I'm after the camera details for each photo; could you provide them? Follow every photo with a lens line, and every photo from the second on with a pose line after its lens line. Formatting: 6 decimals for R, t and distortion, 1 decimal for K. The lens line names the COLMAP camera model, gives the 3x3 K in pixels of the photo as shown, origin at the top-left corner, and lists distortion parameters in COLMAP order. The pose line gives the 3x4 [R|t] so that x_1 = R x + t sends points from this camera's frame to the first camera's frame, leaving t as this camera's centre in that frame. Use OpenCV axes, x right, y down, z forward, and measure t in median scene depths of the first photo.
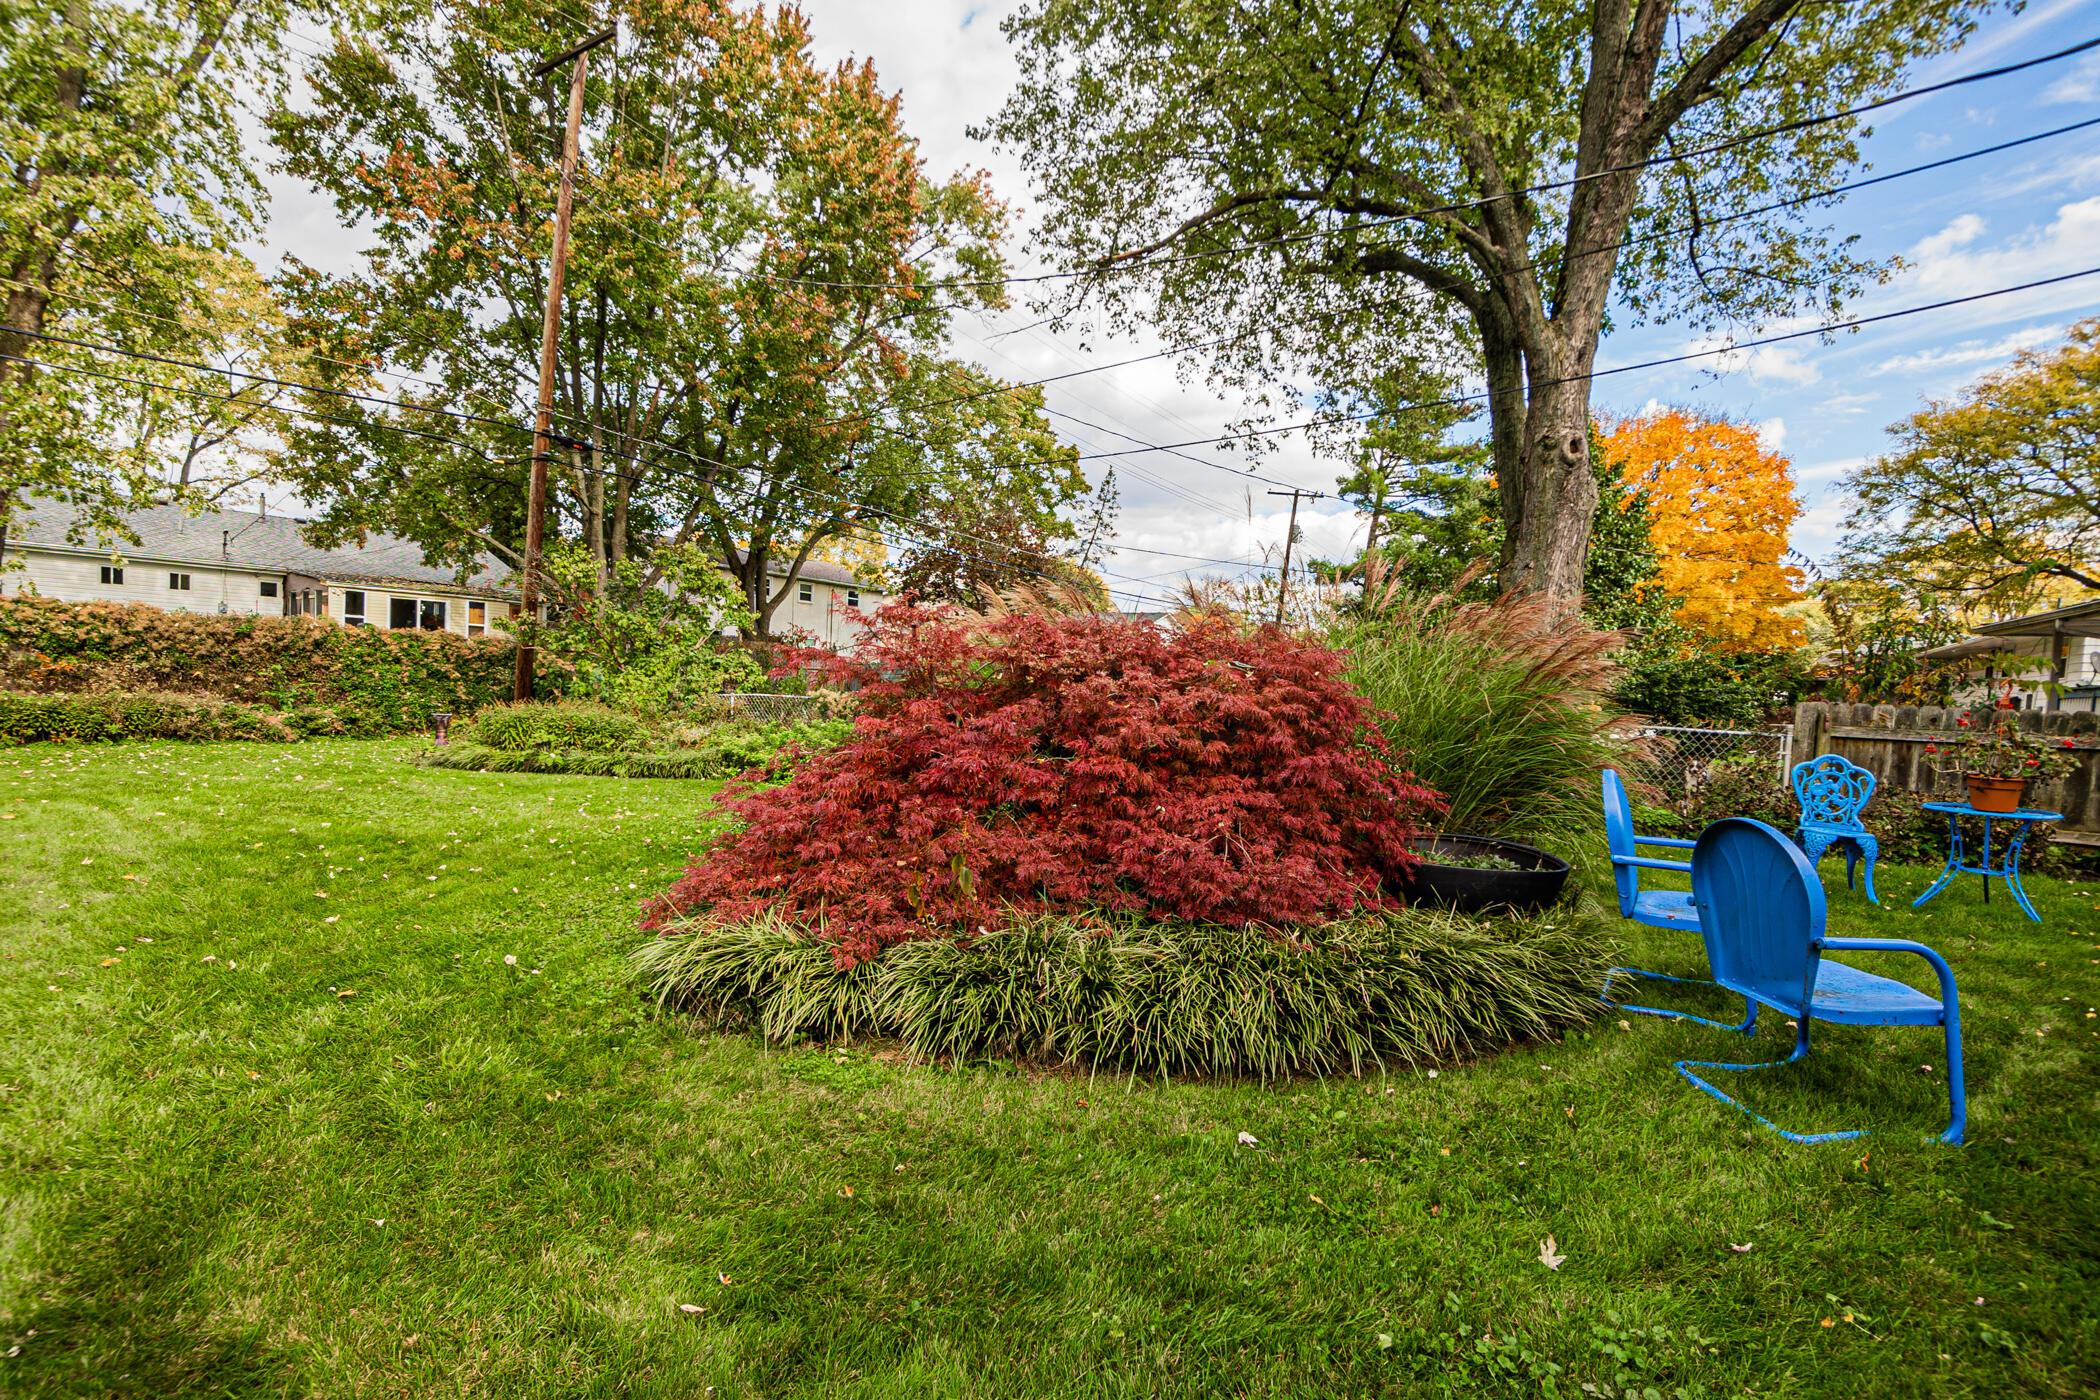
lens RADIAL K [[986.3, 0, 1054.9], [0, 986.3, 733.3], [0, 0, 1]] dist [-0.068495, 0.024479]
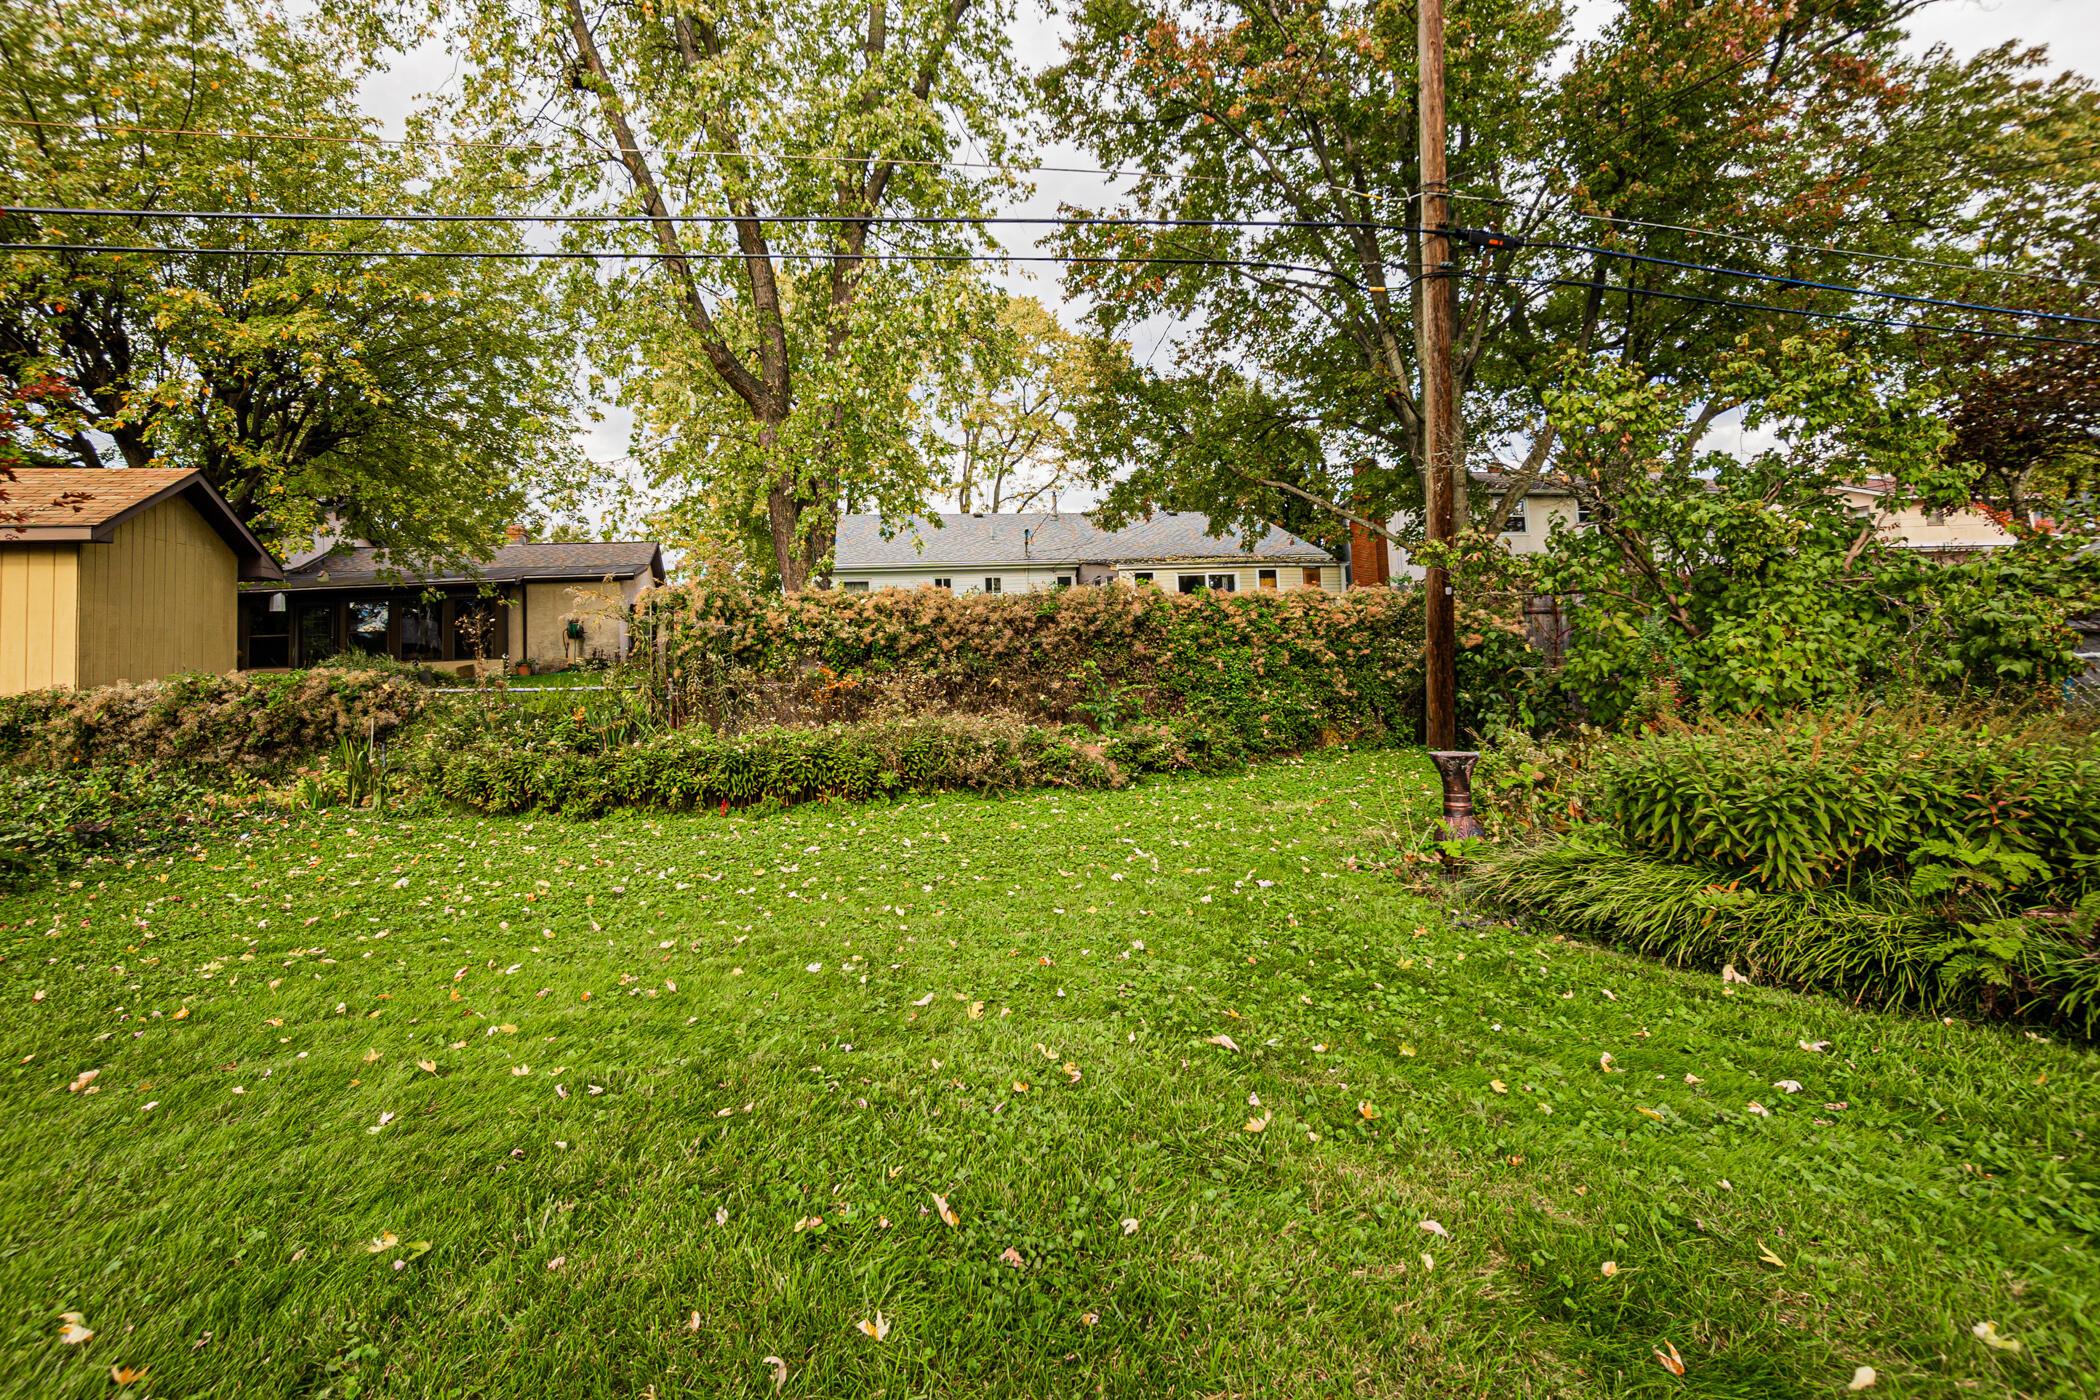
lens RADIAL K [[917.3, 0, 1043.0], [0, 917.3, 671.3], [0, 0, 1]] dist [-0.040232, 0.020869]
pose [[0.755230, -0.062769, -0.652447, -0.444167], [0.042463, 0.997998, -0.046860, -0.037264], [0.654083, 0.007685, 0.756384, 0.518326]]
